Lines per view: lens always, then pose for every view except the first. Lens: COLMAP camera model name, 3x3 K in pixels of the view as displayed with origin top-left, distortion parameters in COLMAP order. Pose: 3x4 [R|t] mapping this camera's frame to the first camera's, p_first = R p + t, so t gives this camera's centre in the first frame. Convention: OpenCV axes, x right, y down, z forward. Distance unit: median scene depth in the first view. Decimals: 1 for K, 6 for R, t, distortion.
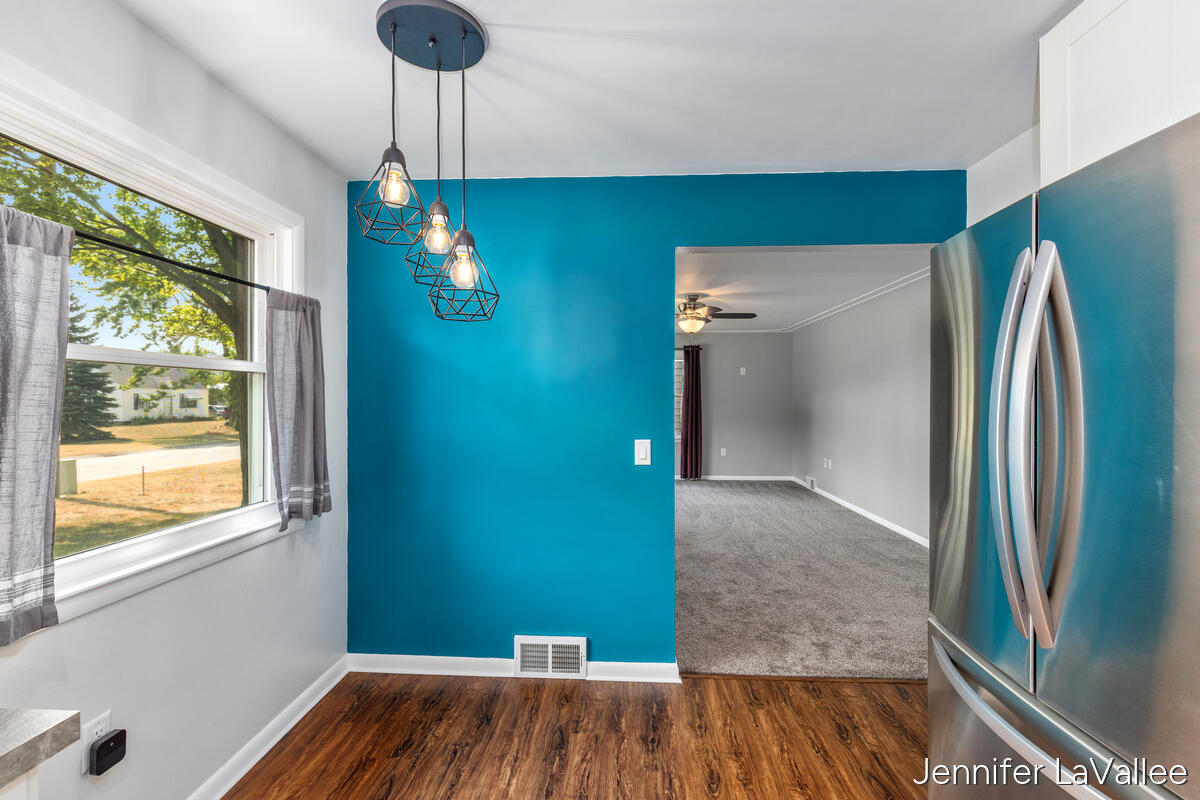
lens RADIAL K [[549.9, 0, 600.0], [0, 549.9, 400.0], [0, 0, 1]] dist [0.000216, 0.000054]
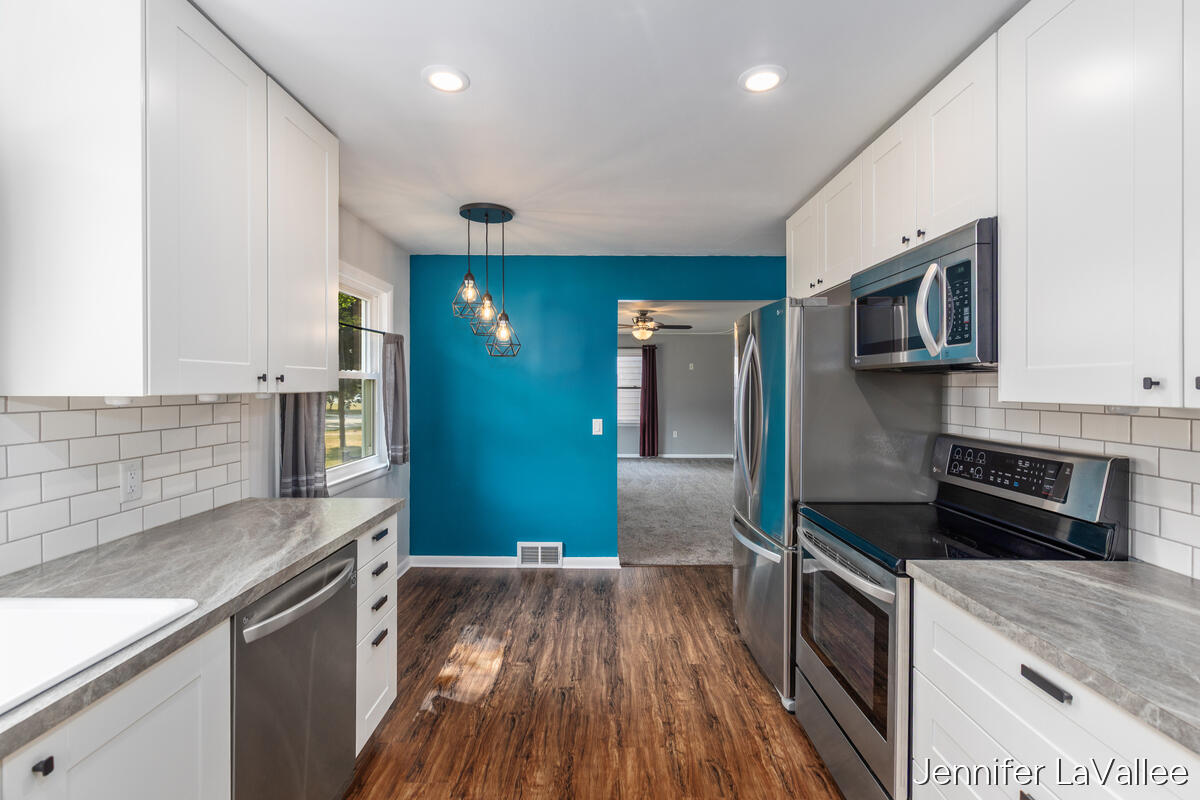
lens RADIAL K [[549.9, 0, 600.0], [0, 549.9, 400.0], [0, 0, 1]] dist [0.000216, 0.000054]
pose [[0.998717, 0.001088, 0.050625, 0.003108], [-0.002212, 0.999752, 0.022155, -0.019606], [-0.050588, -0.022239, 0.998472, -0.600701]]
